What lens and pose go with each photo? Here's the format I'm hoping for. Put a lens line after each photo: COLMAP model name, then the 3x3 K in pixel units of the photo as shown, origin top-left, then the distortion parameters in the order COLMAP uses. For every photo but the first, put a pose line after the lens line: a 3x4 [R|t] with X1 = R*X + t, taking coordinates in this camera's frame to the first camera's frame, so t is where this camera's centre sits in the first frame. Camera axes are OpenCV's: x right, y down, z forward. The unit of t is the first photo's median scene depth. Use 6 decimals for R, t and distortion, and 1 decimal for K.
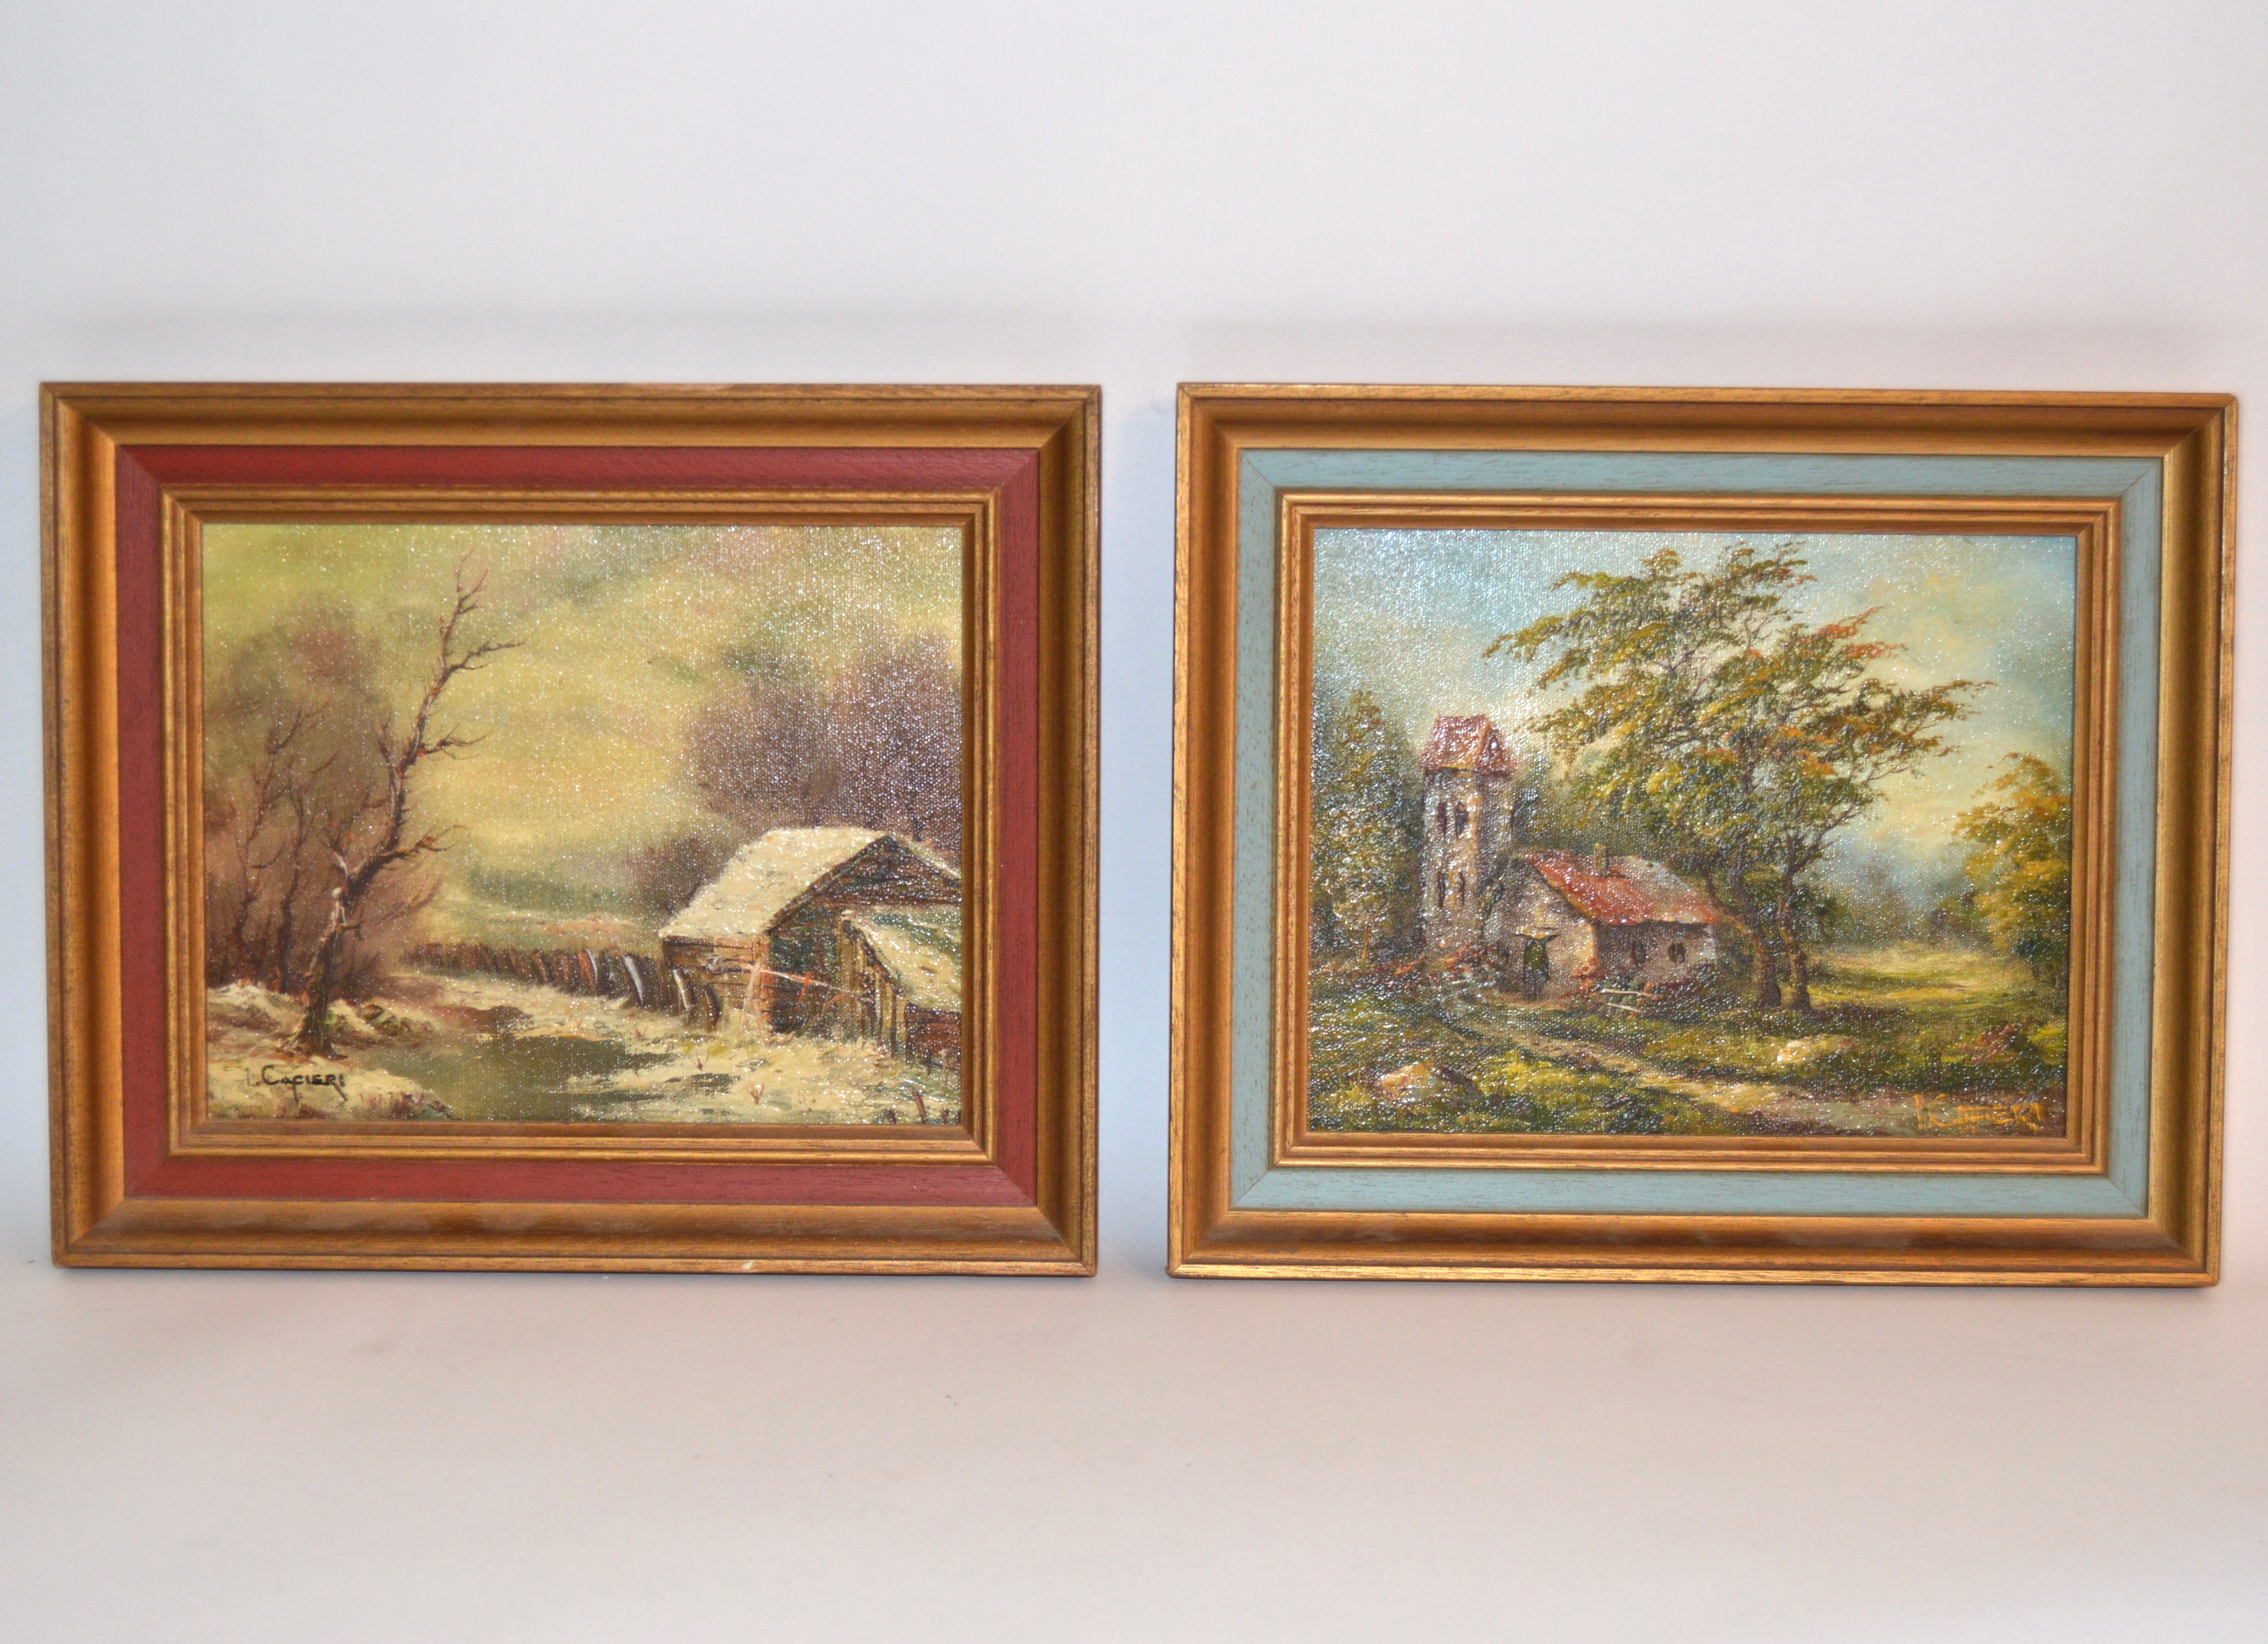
lens RADIAL K [[3576.7, 0, 1137.0], [0, 3576.7, 817.3], [0, 0, 1]] dist [-0.068348, 0.000000]
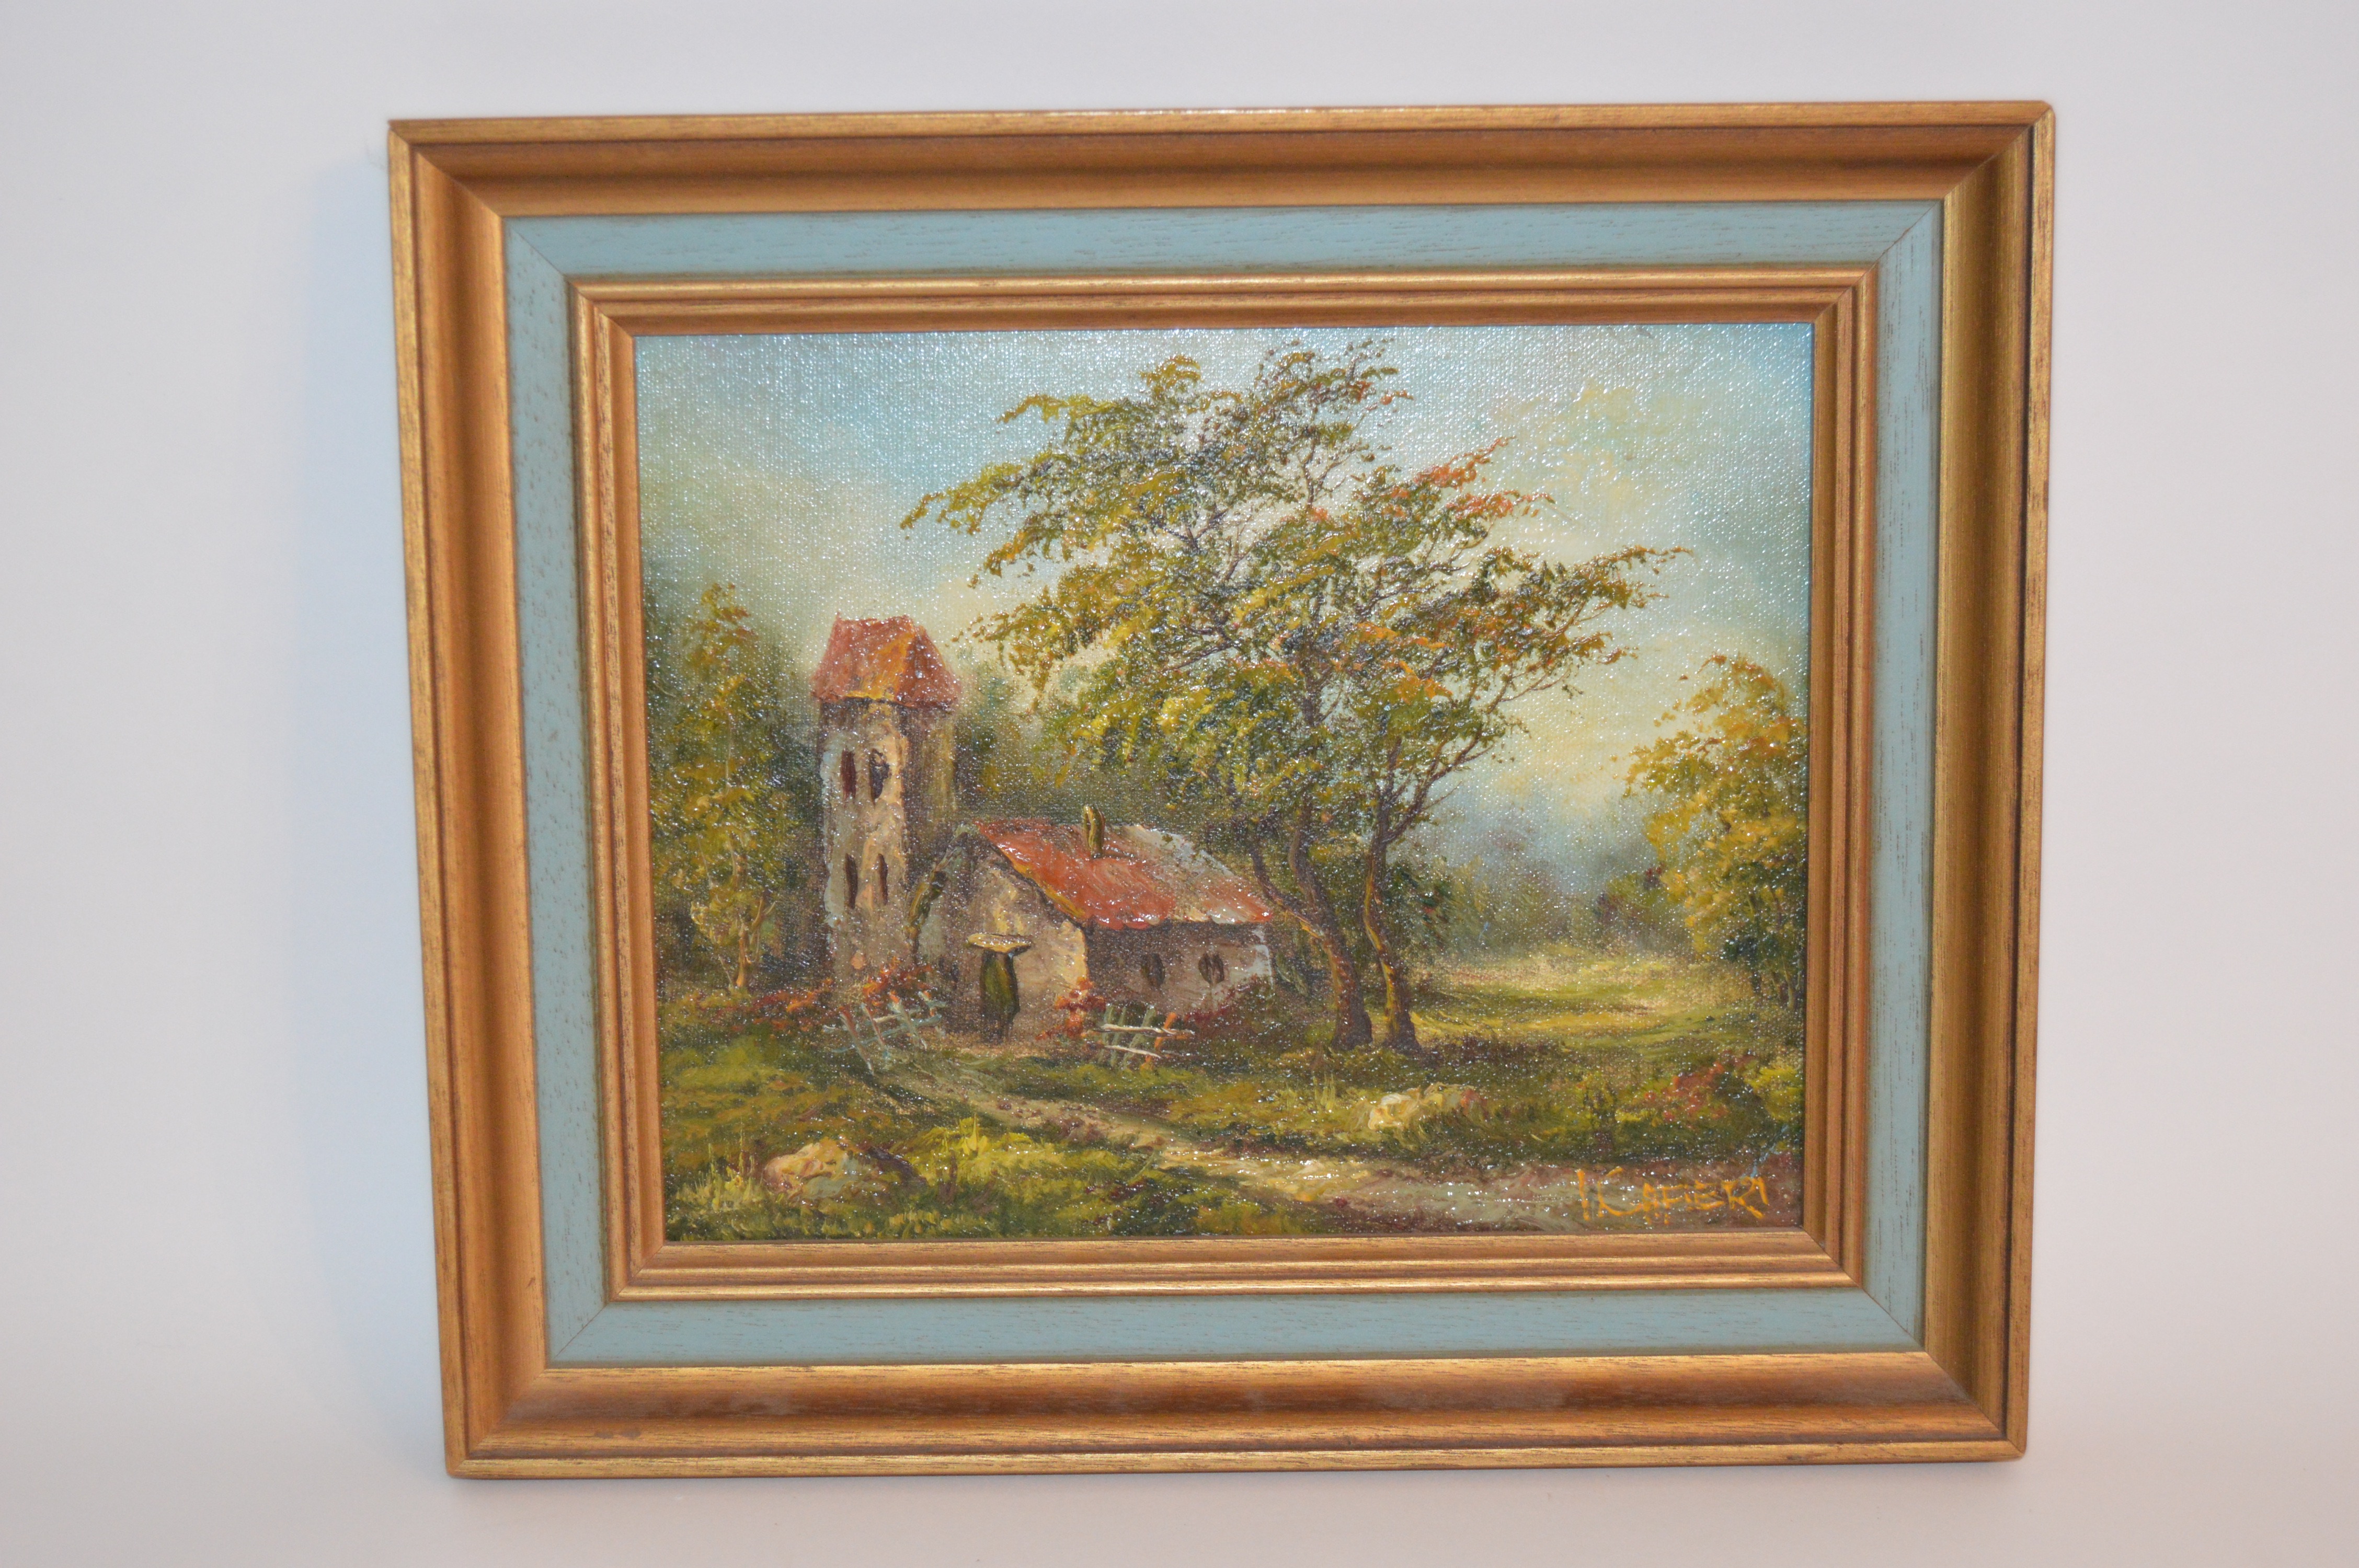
lens RADIAL K [[3711.2, 0, 1196.1], [0, 3711.2, 805.4], [0, 0, 1]] dist [-0.038577, 0.000000]
pose [[0.999623, -0.023523, 0.014181, 0.139701], [0.021874, 0.994027, 0.106922, -0.065749], [-0.016612, -0.106572, 0.994166, 0.320703]]
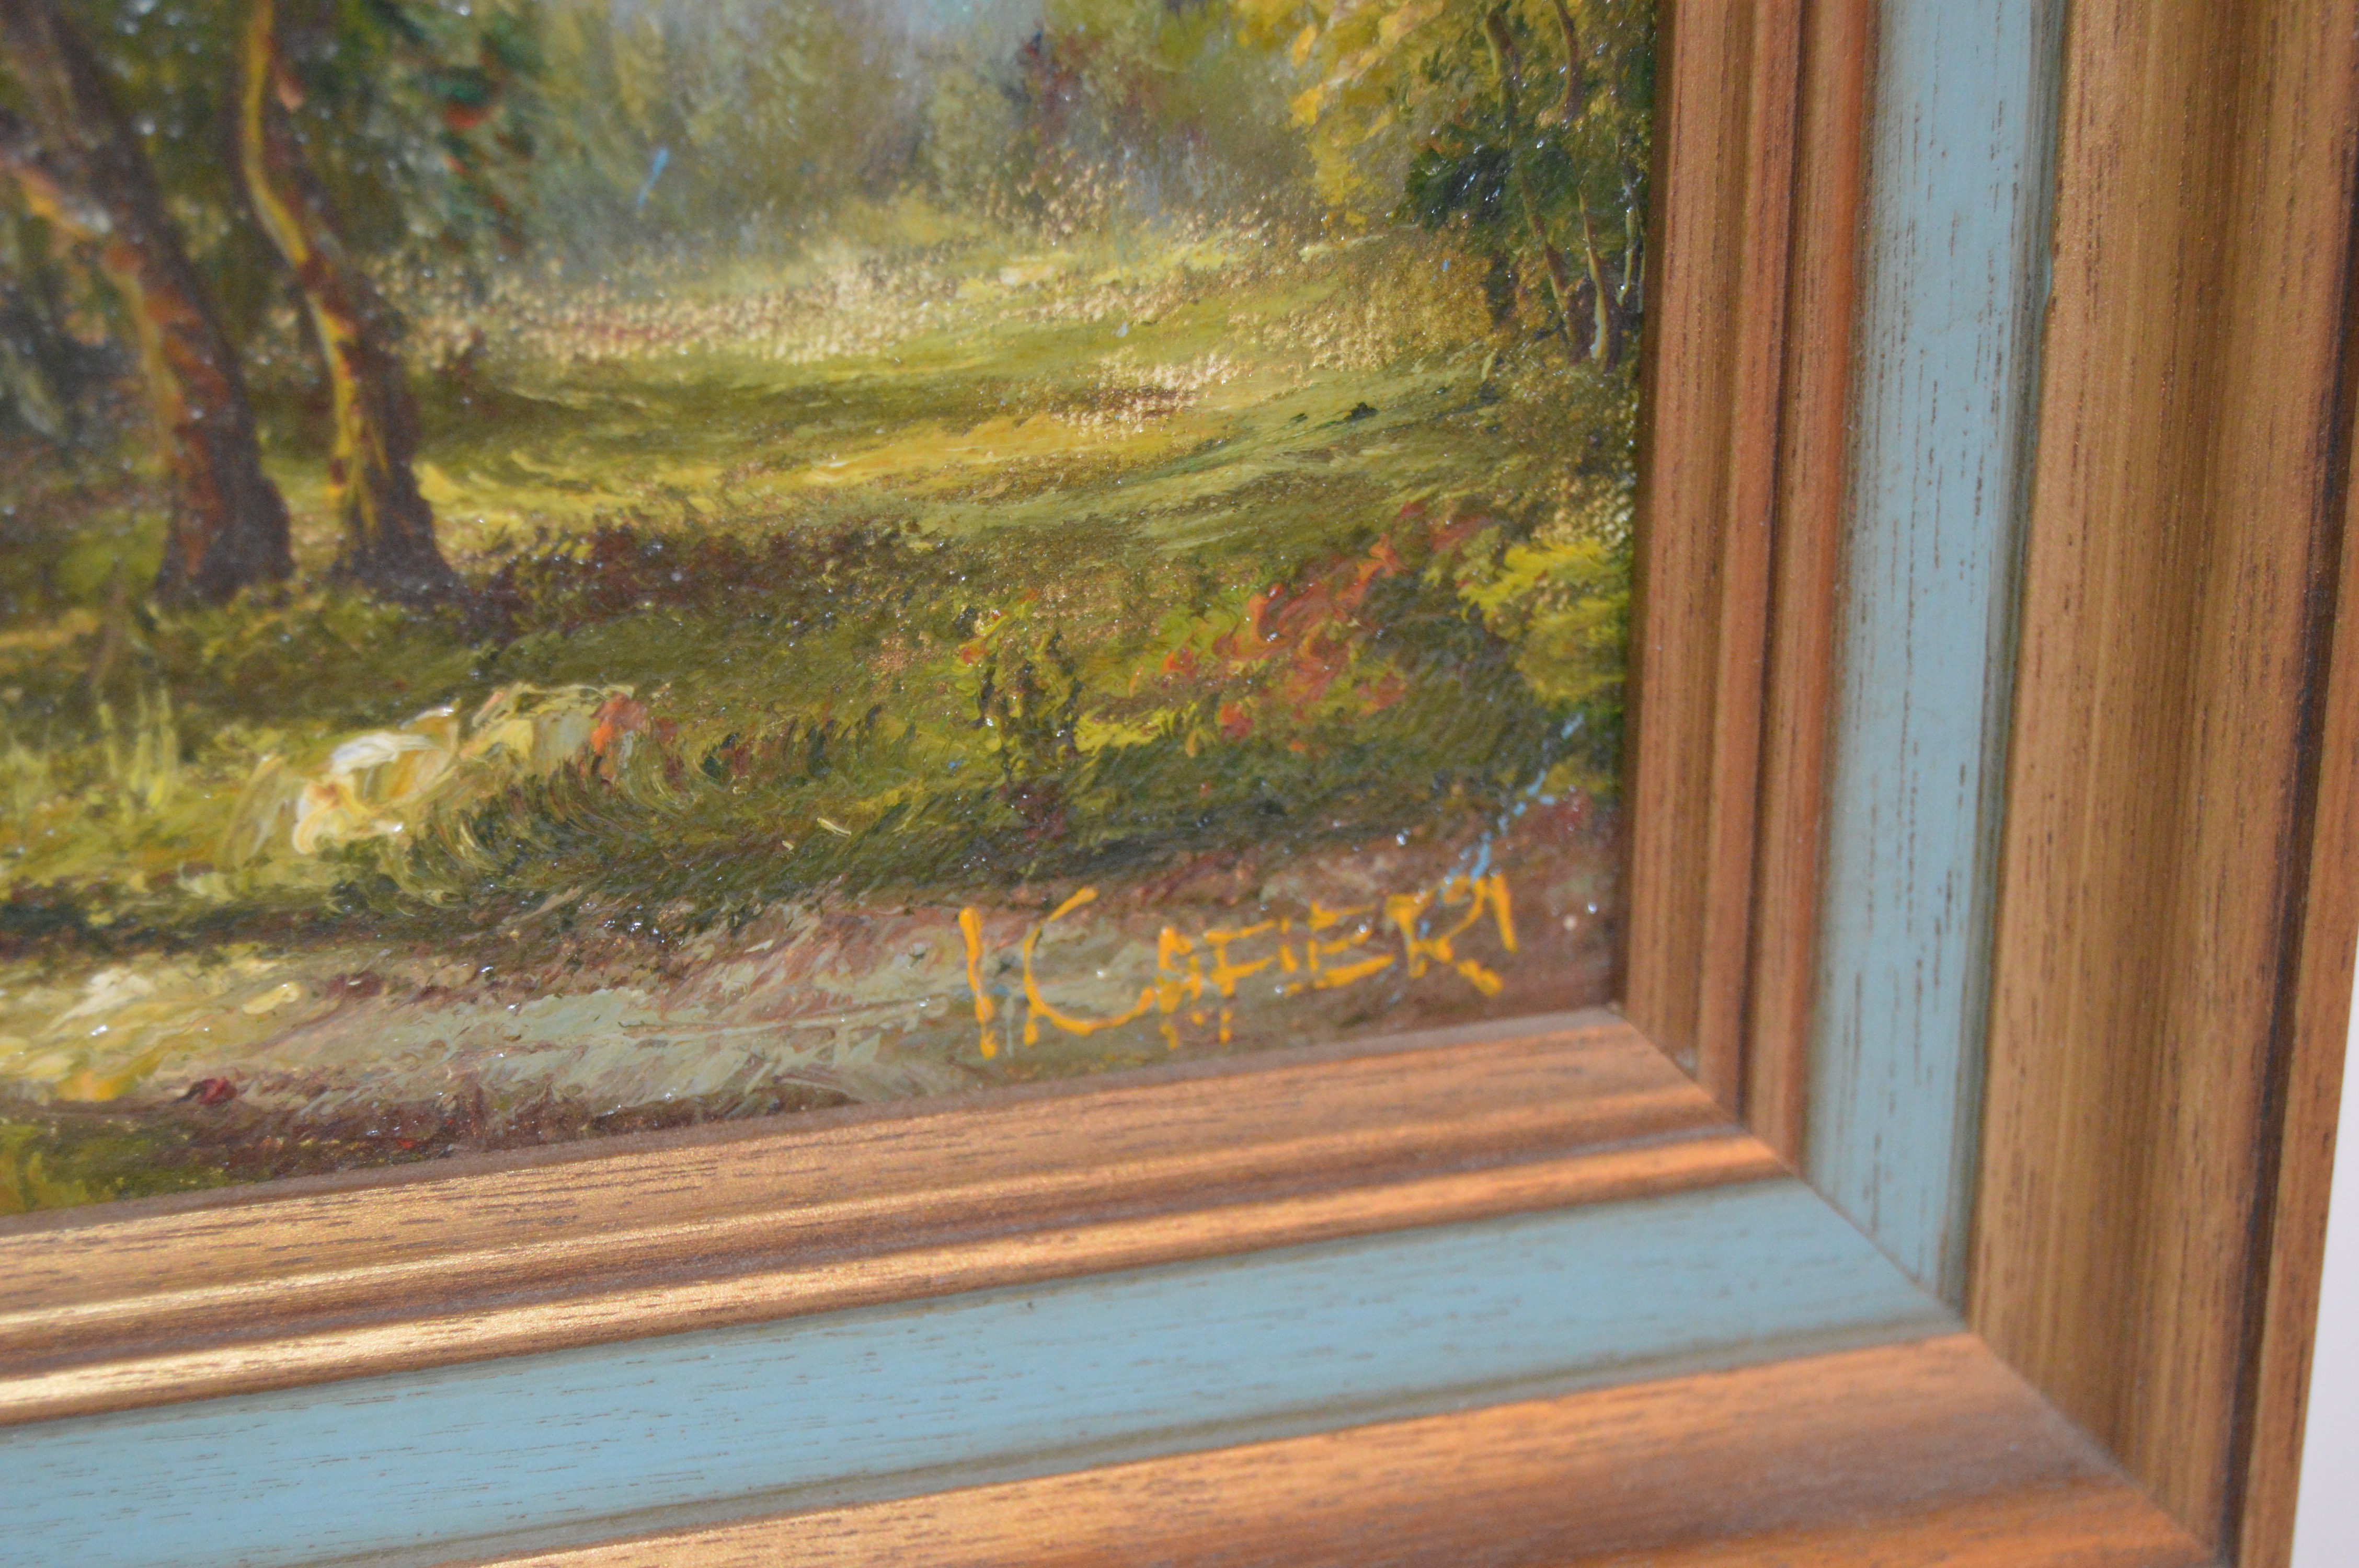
lens RADIAL K [[5239.2, 0, 1186.3], [0, 5239.2, 794.7], [0, 0, 1]] dist [-0.032186, 0.000000]
pose [[0.940961, -0.121866, 0.315819, 0.134994], [0.012076, 0.944443, 0.328455, -0.029851], [-0.338300, -0.305249, 0.890155, 0.725844]]
